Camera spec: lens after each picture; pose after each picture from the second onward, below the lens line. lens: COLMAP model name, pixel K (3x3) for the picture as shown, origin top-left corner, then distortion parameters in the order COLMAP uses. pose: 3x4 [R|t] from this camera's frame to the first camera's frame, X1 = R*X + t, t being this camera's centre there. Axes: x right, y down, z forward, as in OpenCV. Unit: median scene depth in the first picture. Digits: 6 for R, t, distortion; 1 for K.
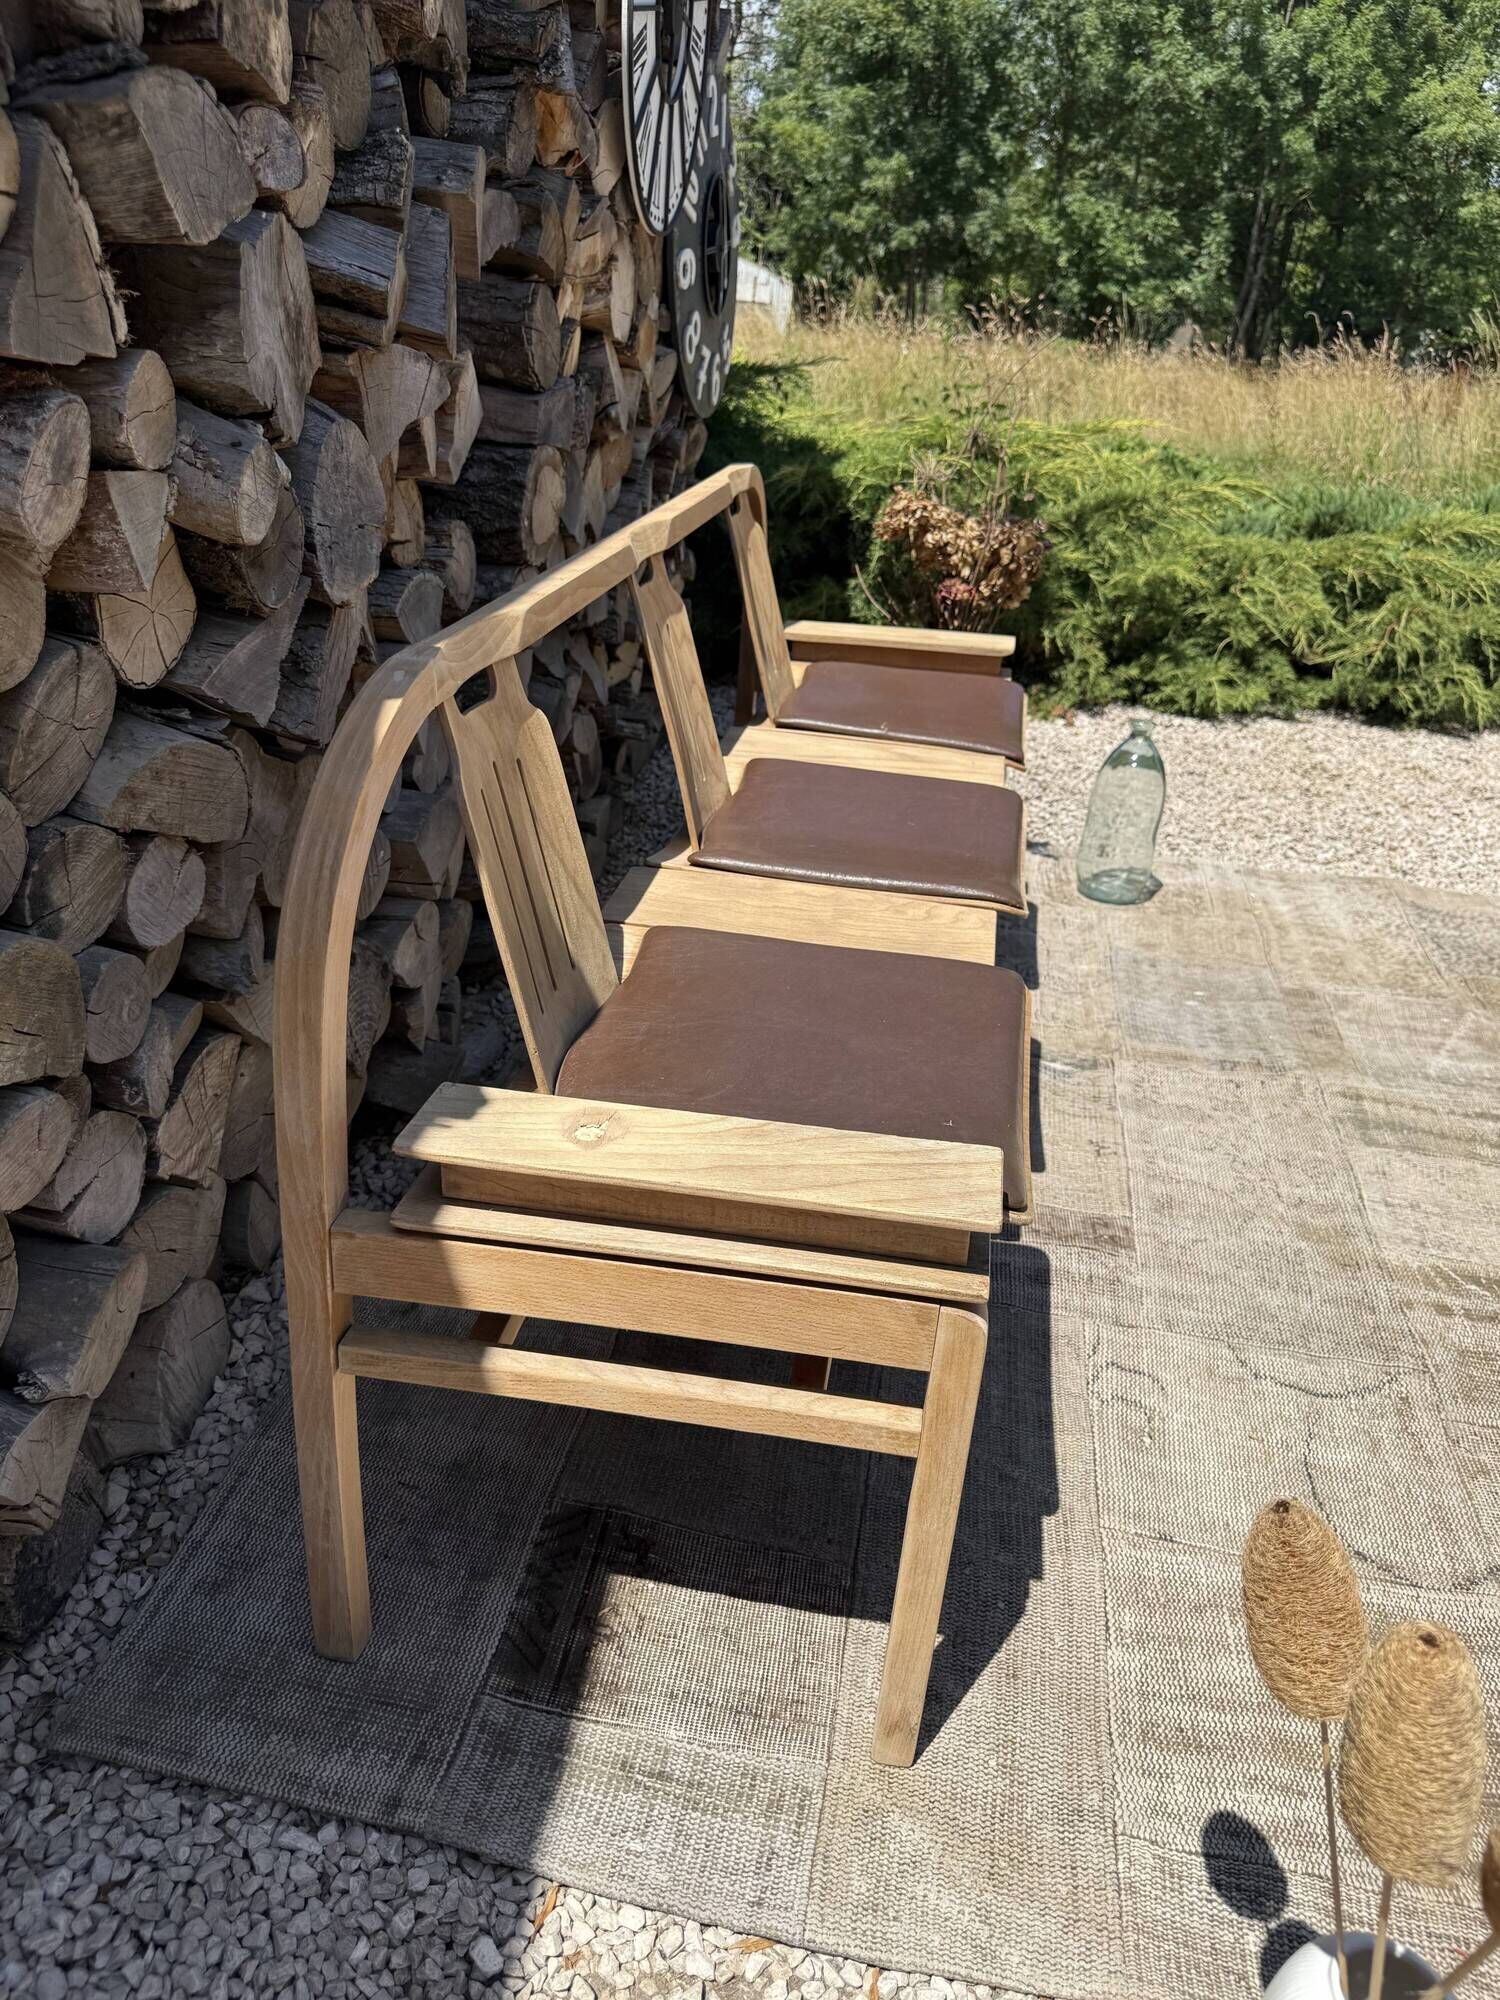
lens RADIAL K [[1430.7, 0, 752.8], [0, 1430.7, 1002.8], [0, 0, 1]] dist [0.006188, -0.015920]
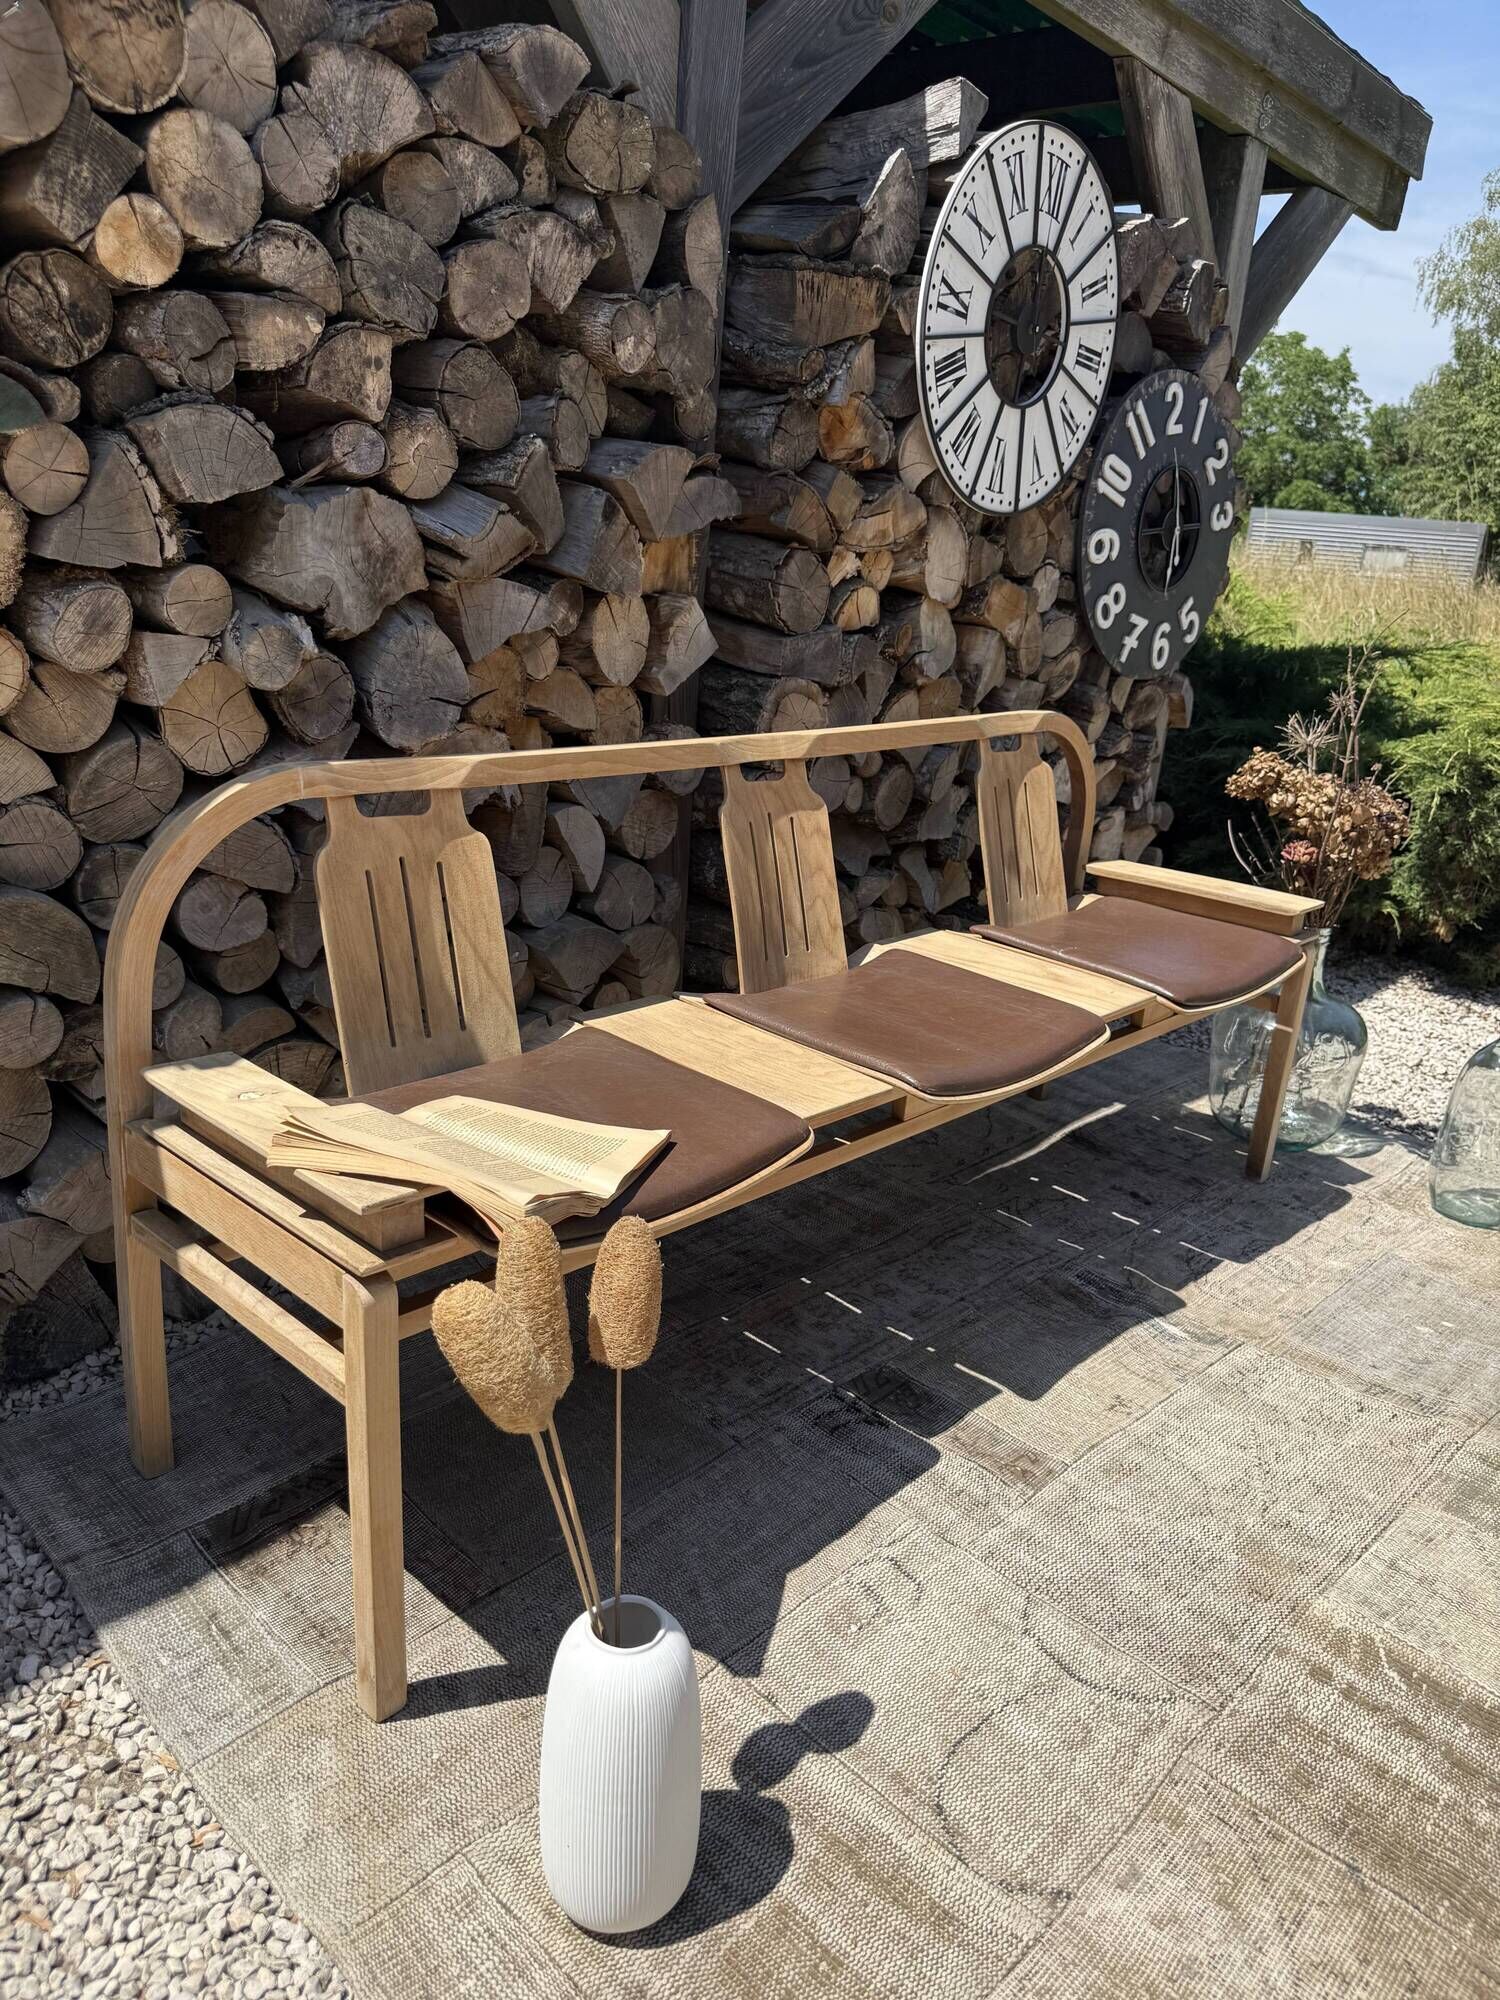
lens RADIAL K [[1427.7, 0, 753.8], [0, 1427.7, 1004.4], [0, 0, 1]] dist [0.012902, -0.024388]
pose [[0.825574, 0.174398, -0.536668, 0.752683], [-0.266459, 0.958818, -0.098321, 0.009321], [0.497420, 0.224171, 0.838046, 0.047508]]
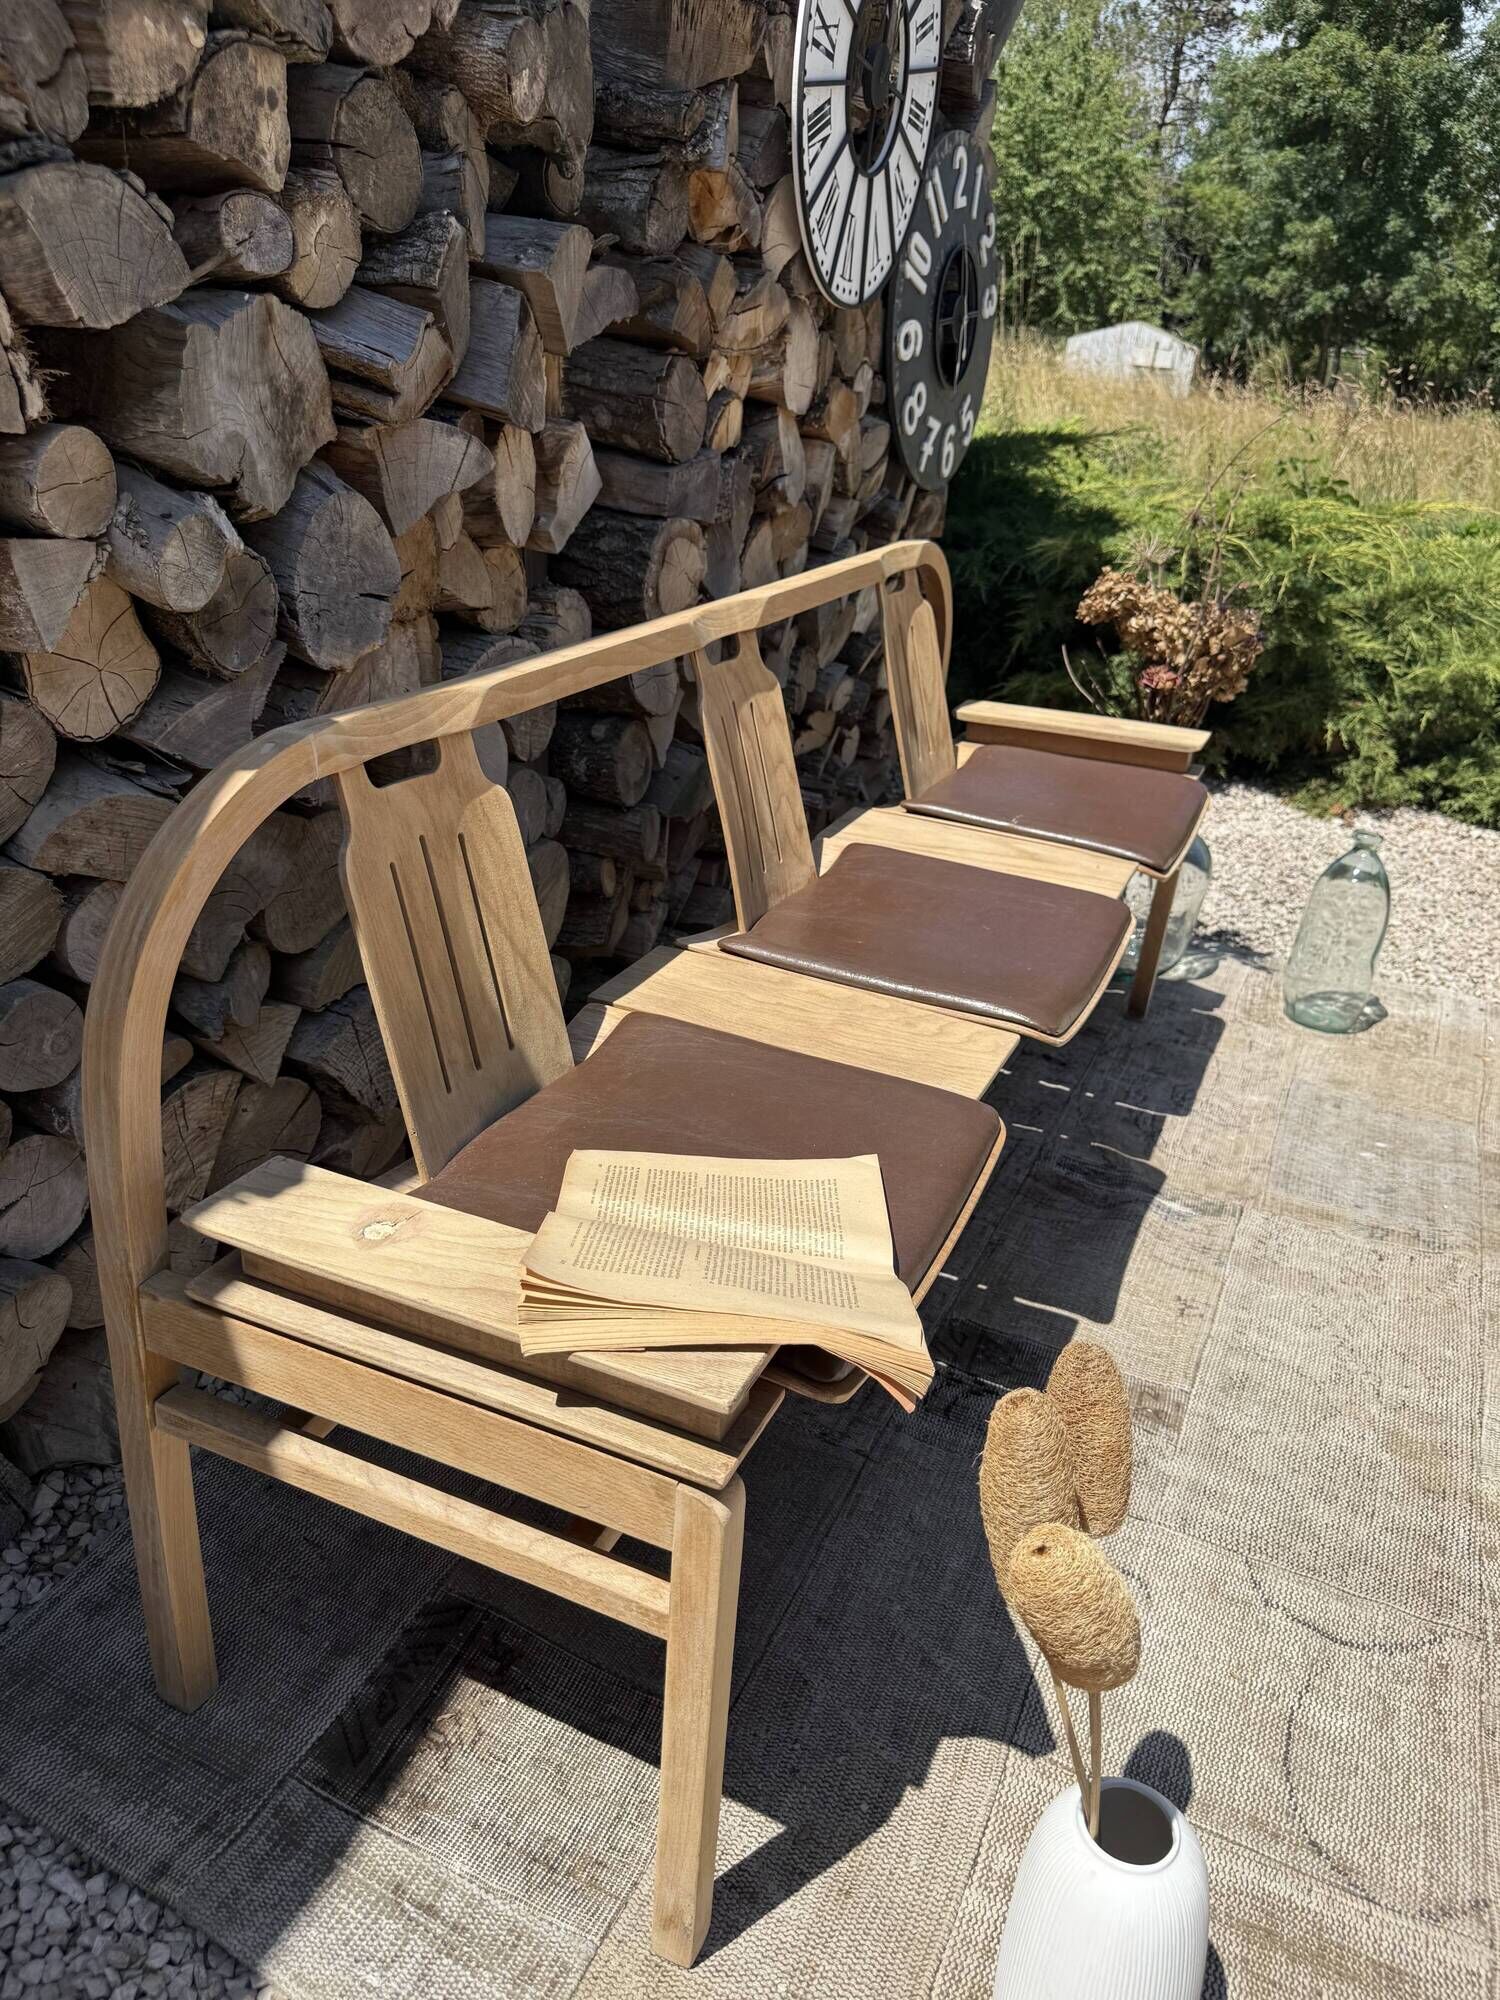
lens RADIAL K [[1432.4, 0, 754.4], [0, 1432.4, 1004.2], [0, 0, 1]] dist [0.003113, -0.011914]
pose [[0.967011, 0.111495, -0.229041, 0.248640], [-0.119488, 0.992607, -0.021286, -0.052364], [0.224974, 0.047952, 0.973184, 0.080151]]
